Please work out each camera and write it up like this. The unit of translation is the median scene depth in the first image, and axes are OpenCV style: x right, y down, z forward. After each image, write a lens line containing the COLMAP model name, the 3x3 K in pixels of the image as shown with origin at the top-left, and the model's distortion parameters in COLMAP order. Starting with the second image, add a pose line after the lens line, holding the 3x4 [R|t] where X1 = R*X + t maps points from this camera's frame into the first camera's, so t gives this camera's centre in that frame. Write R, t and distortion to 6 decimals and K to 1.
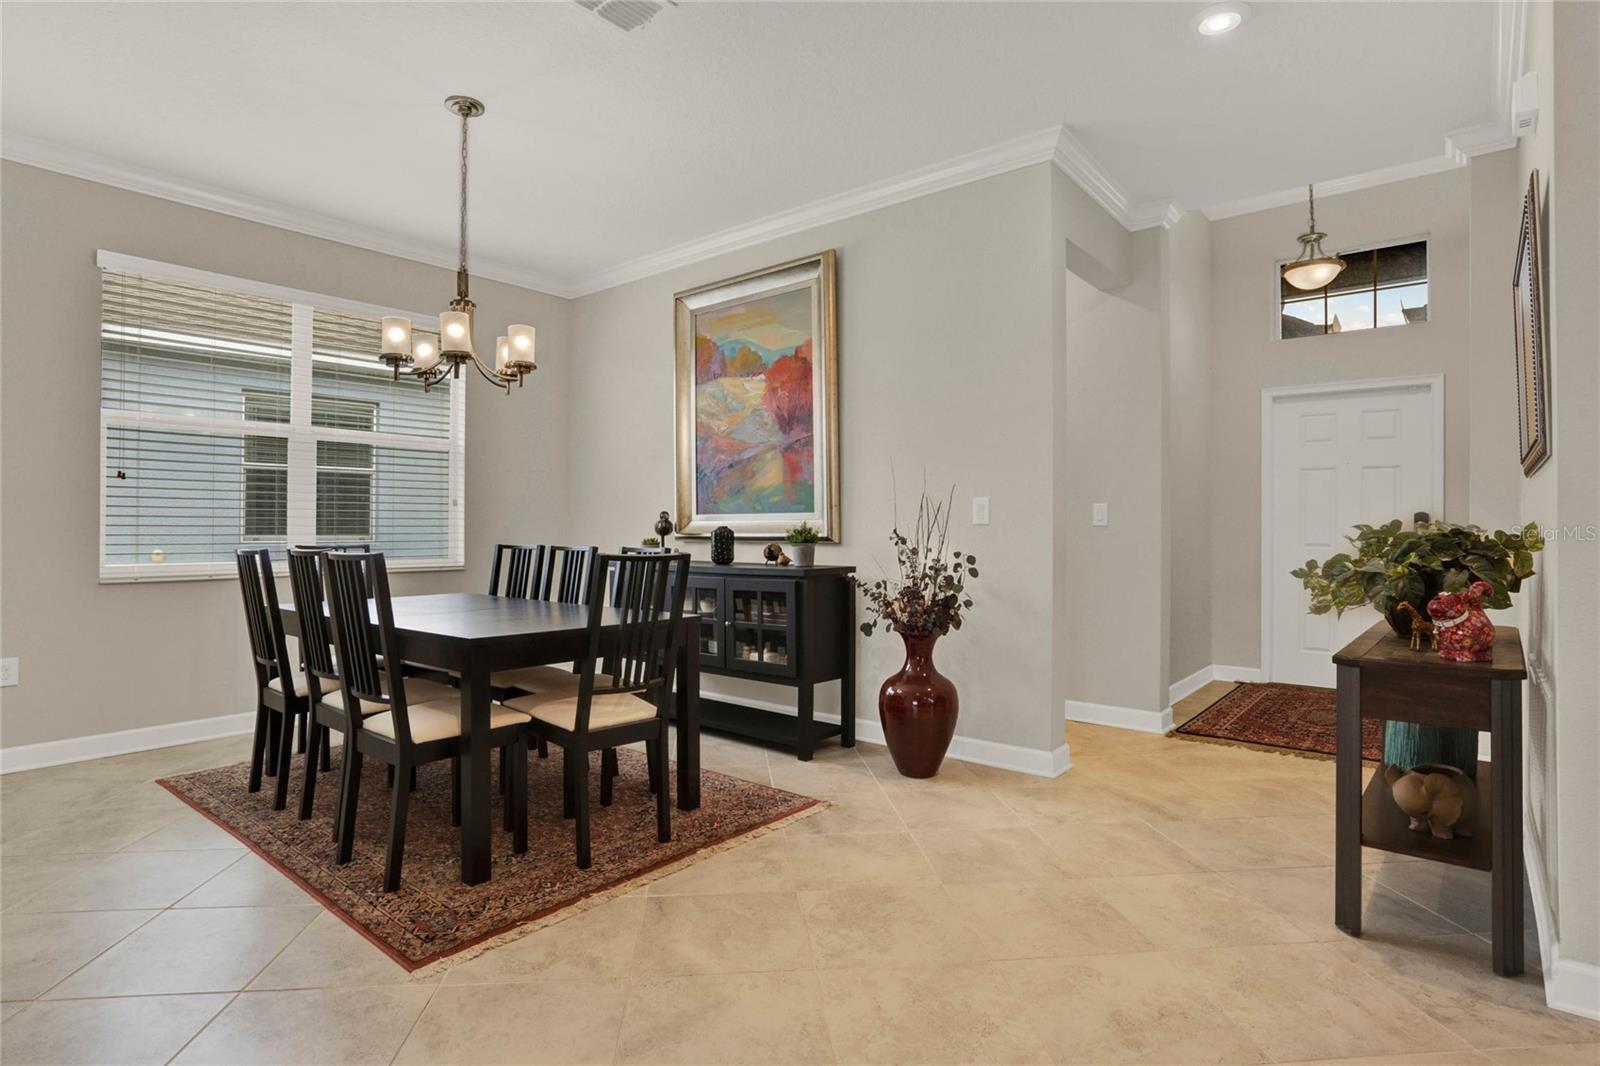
lens RADIAL K [[822.6, 0, 784.9], [0, 822.6, 526.5], [0, 0, 1]] dist [-0.035807, 0.001172]
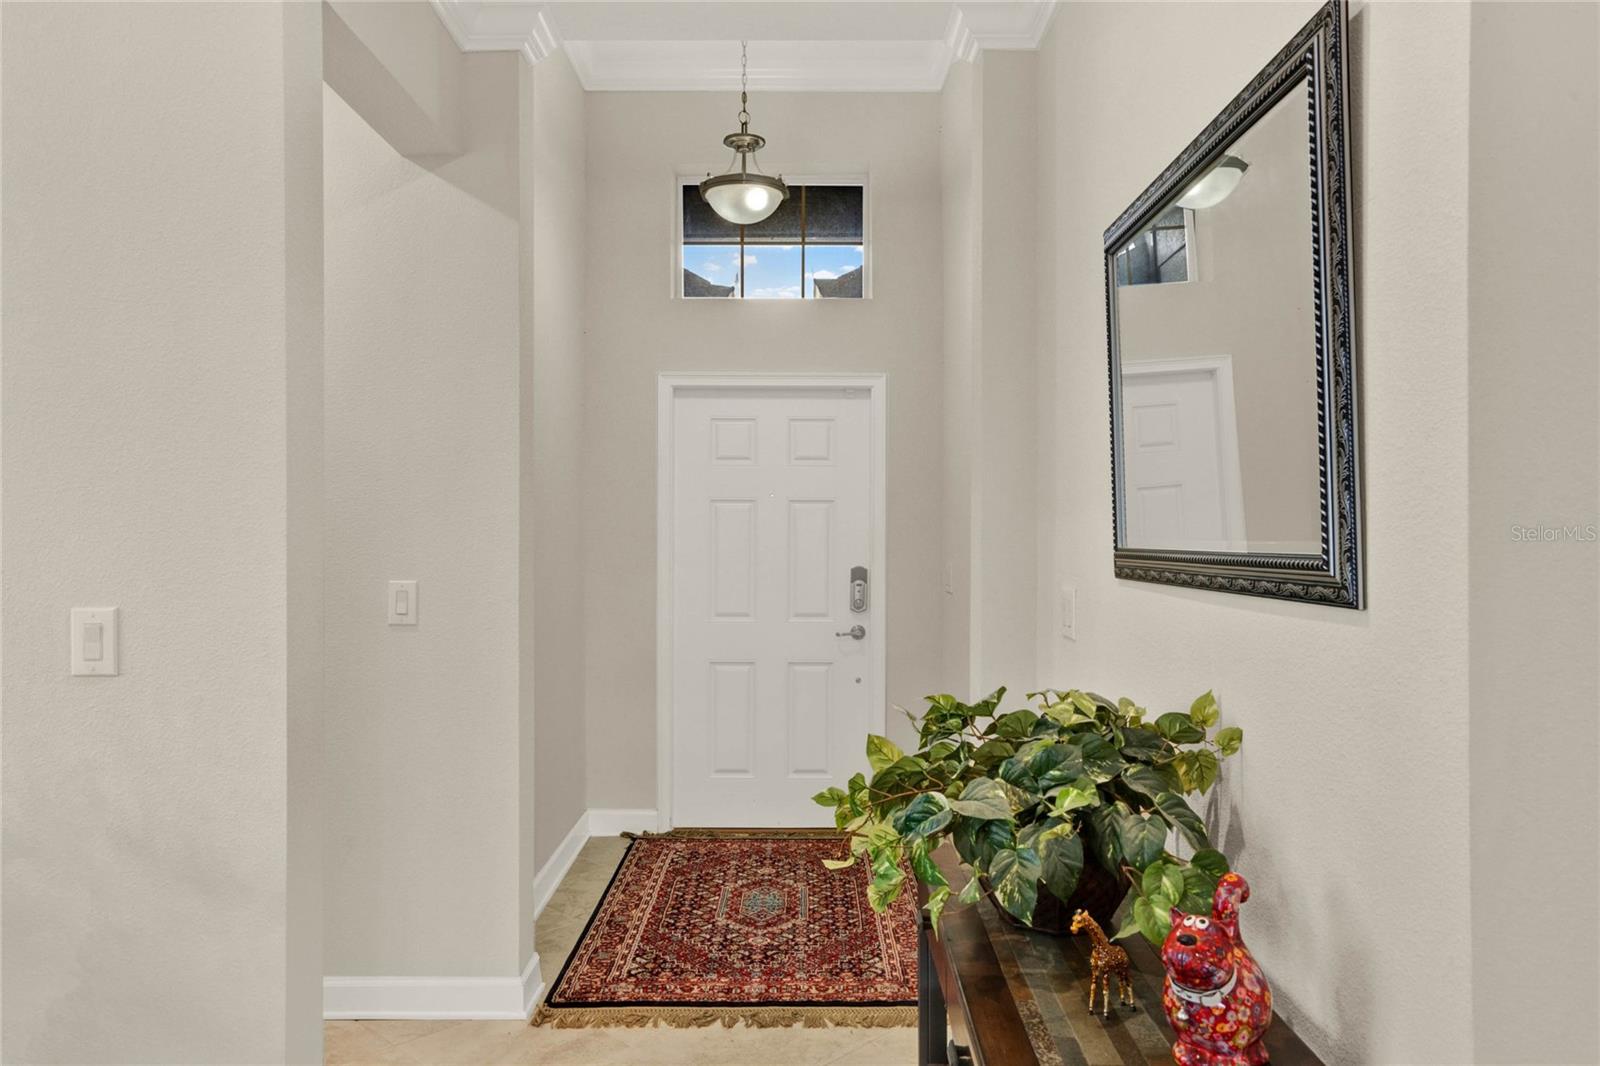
lens RADIAL K [[1129.9, 0, 803.7], [0, 1129.9, 535.3], [0, 0, 1]] dist [-0.010988, -0.002960]
pose [[0.763395, -0.004560, 0.645916, 0.122362], [0.001423, 0.999985, 0.005378, -0.057450], [-0.645930, -0.003187, 0.763390, 0.303828]]
